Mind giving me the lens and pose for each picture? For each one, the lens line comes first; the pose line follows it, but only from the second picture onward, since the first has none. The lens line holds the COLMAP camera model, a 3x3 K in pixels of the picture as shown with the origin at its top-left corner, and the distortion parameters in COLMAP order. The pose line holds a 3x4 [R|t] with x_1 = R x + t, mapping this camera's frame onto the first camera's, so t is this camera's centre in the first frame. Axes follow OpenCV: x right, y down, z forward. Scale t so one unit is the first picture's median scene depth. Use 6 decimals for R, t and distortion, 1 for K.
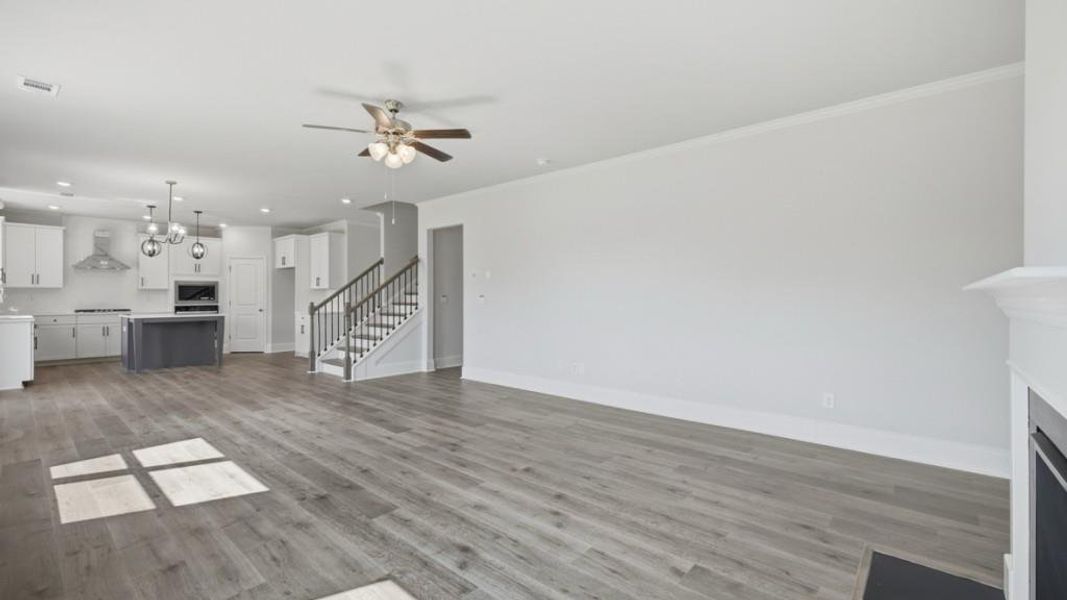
lens RADIAL K [[449.8, 0, 533.5], [0, 449.8, 300.0], [0, 0, 1]] dist [0.000614, 0.000432]
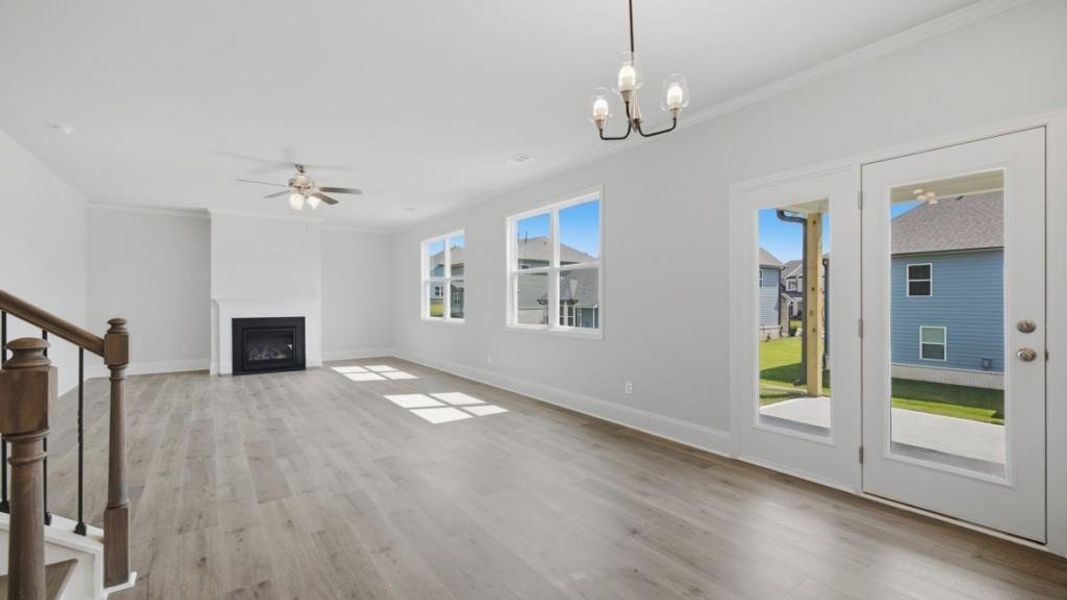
lens RADIAL K [[449.8, 0, 533.5], [0, 449.8, 300.0], [0, 0, 1]] dist [0.000614, 0.000432]
pose [[-0.973069, -0.001437, 0.230510, -0.753102], [-0.000803, 0.999996, 0.002843, -0.007214], [-0.230514, 0.002581, -0.973066, 1.234943]]
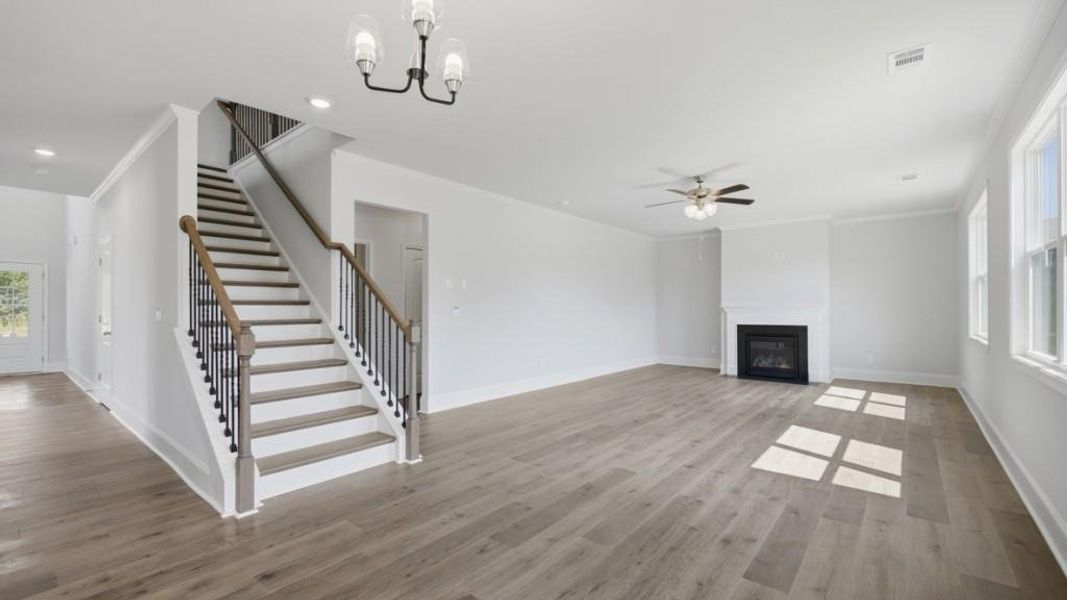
lens RADIAL K [[450.4, 0, 531.6], [0, 450.4, 304.0], [0, 0, 1]] dist [0.004312, 0.000248]
pose [[-0.016199, 0.008190, 0.999835, -0.980192], [0.006814, 0.999944, -0.008080, -0.006884], [-0.999846, 0.006682, -0.016254, 0.869897]]
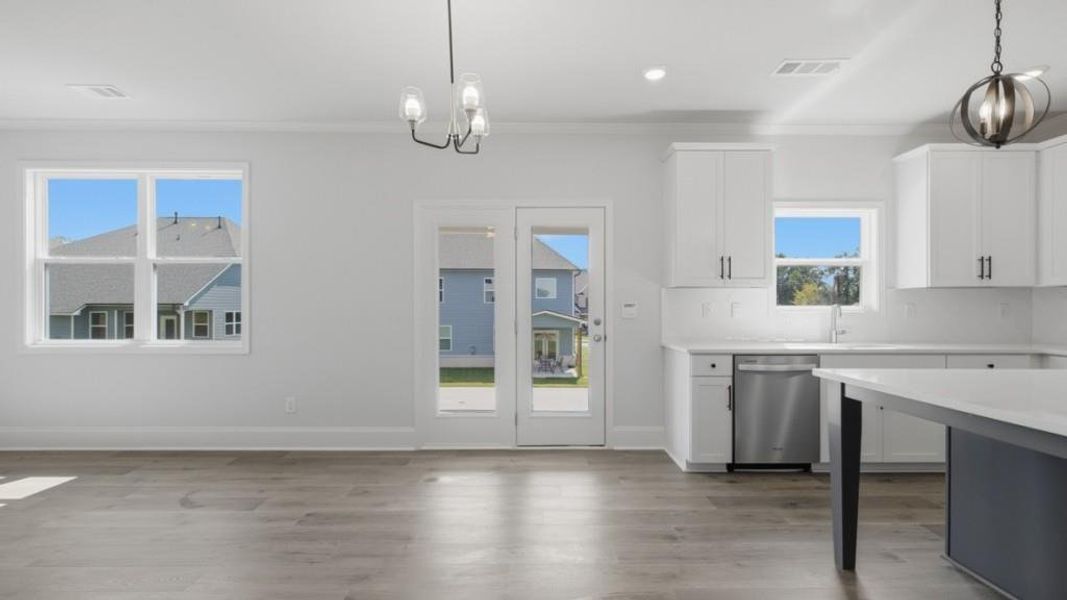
lens RADIAL K [[450.4, 0, 531.6], [0, 450.4, 304.0], [0, 0, 1]] dist [0.004312, 0.000248]
pose [[-0.749284, -0.007593, -0.662205, -0.581467], [-0.007384, 0.999968, -0.003111, -0.007217], [0.662208, 0.002559, -0.749316, 1.199104]]
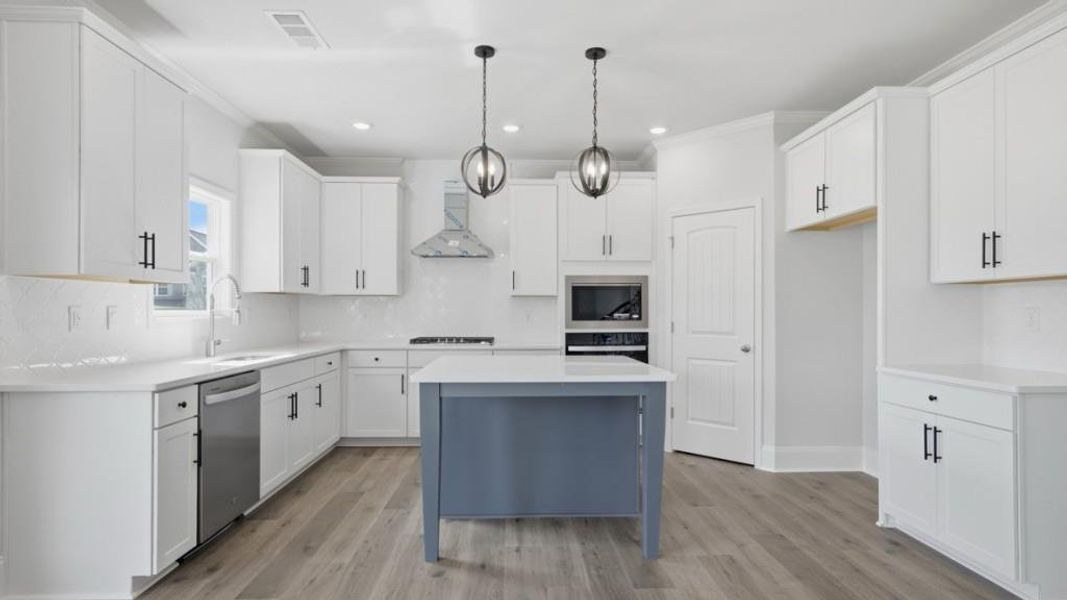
lens RADIAL K [[545.7, 0, 533.7], [0, 545.7, 304.6], [0, 0, 1]] dist [0.001879, 0.000031]
pose [[0.681744, -0.009846, -0.731524, -0.610670], [-0.004849, 0.999827, -0.017976, -0.007028], [0.731575, 0.015802, 0.681578, 0.875537]]
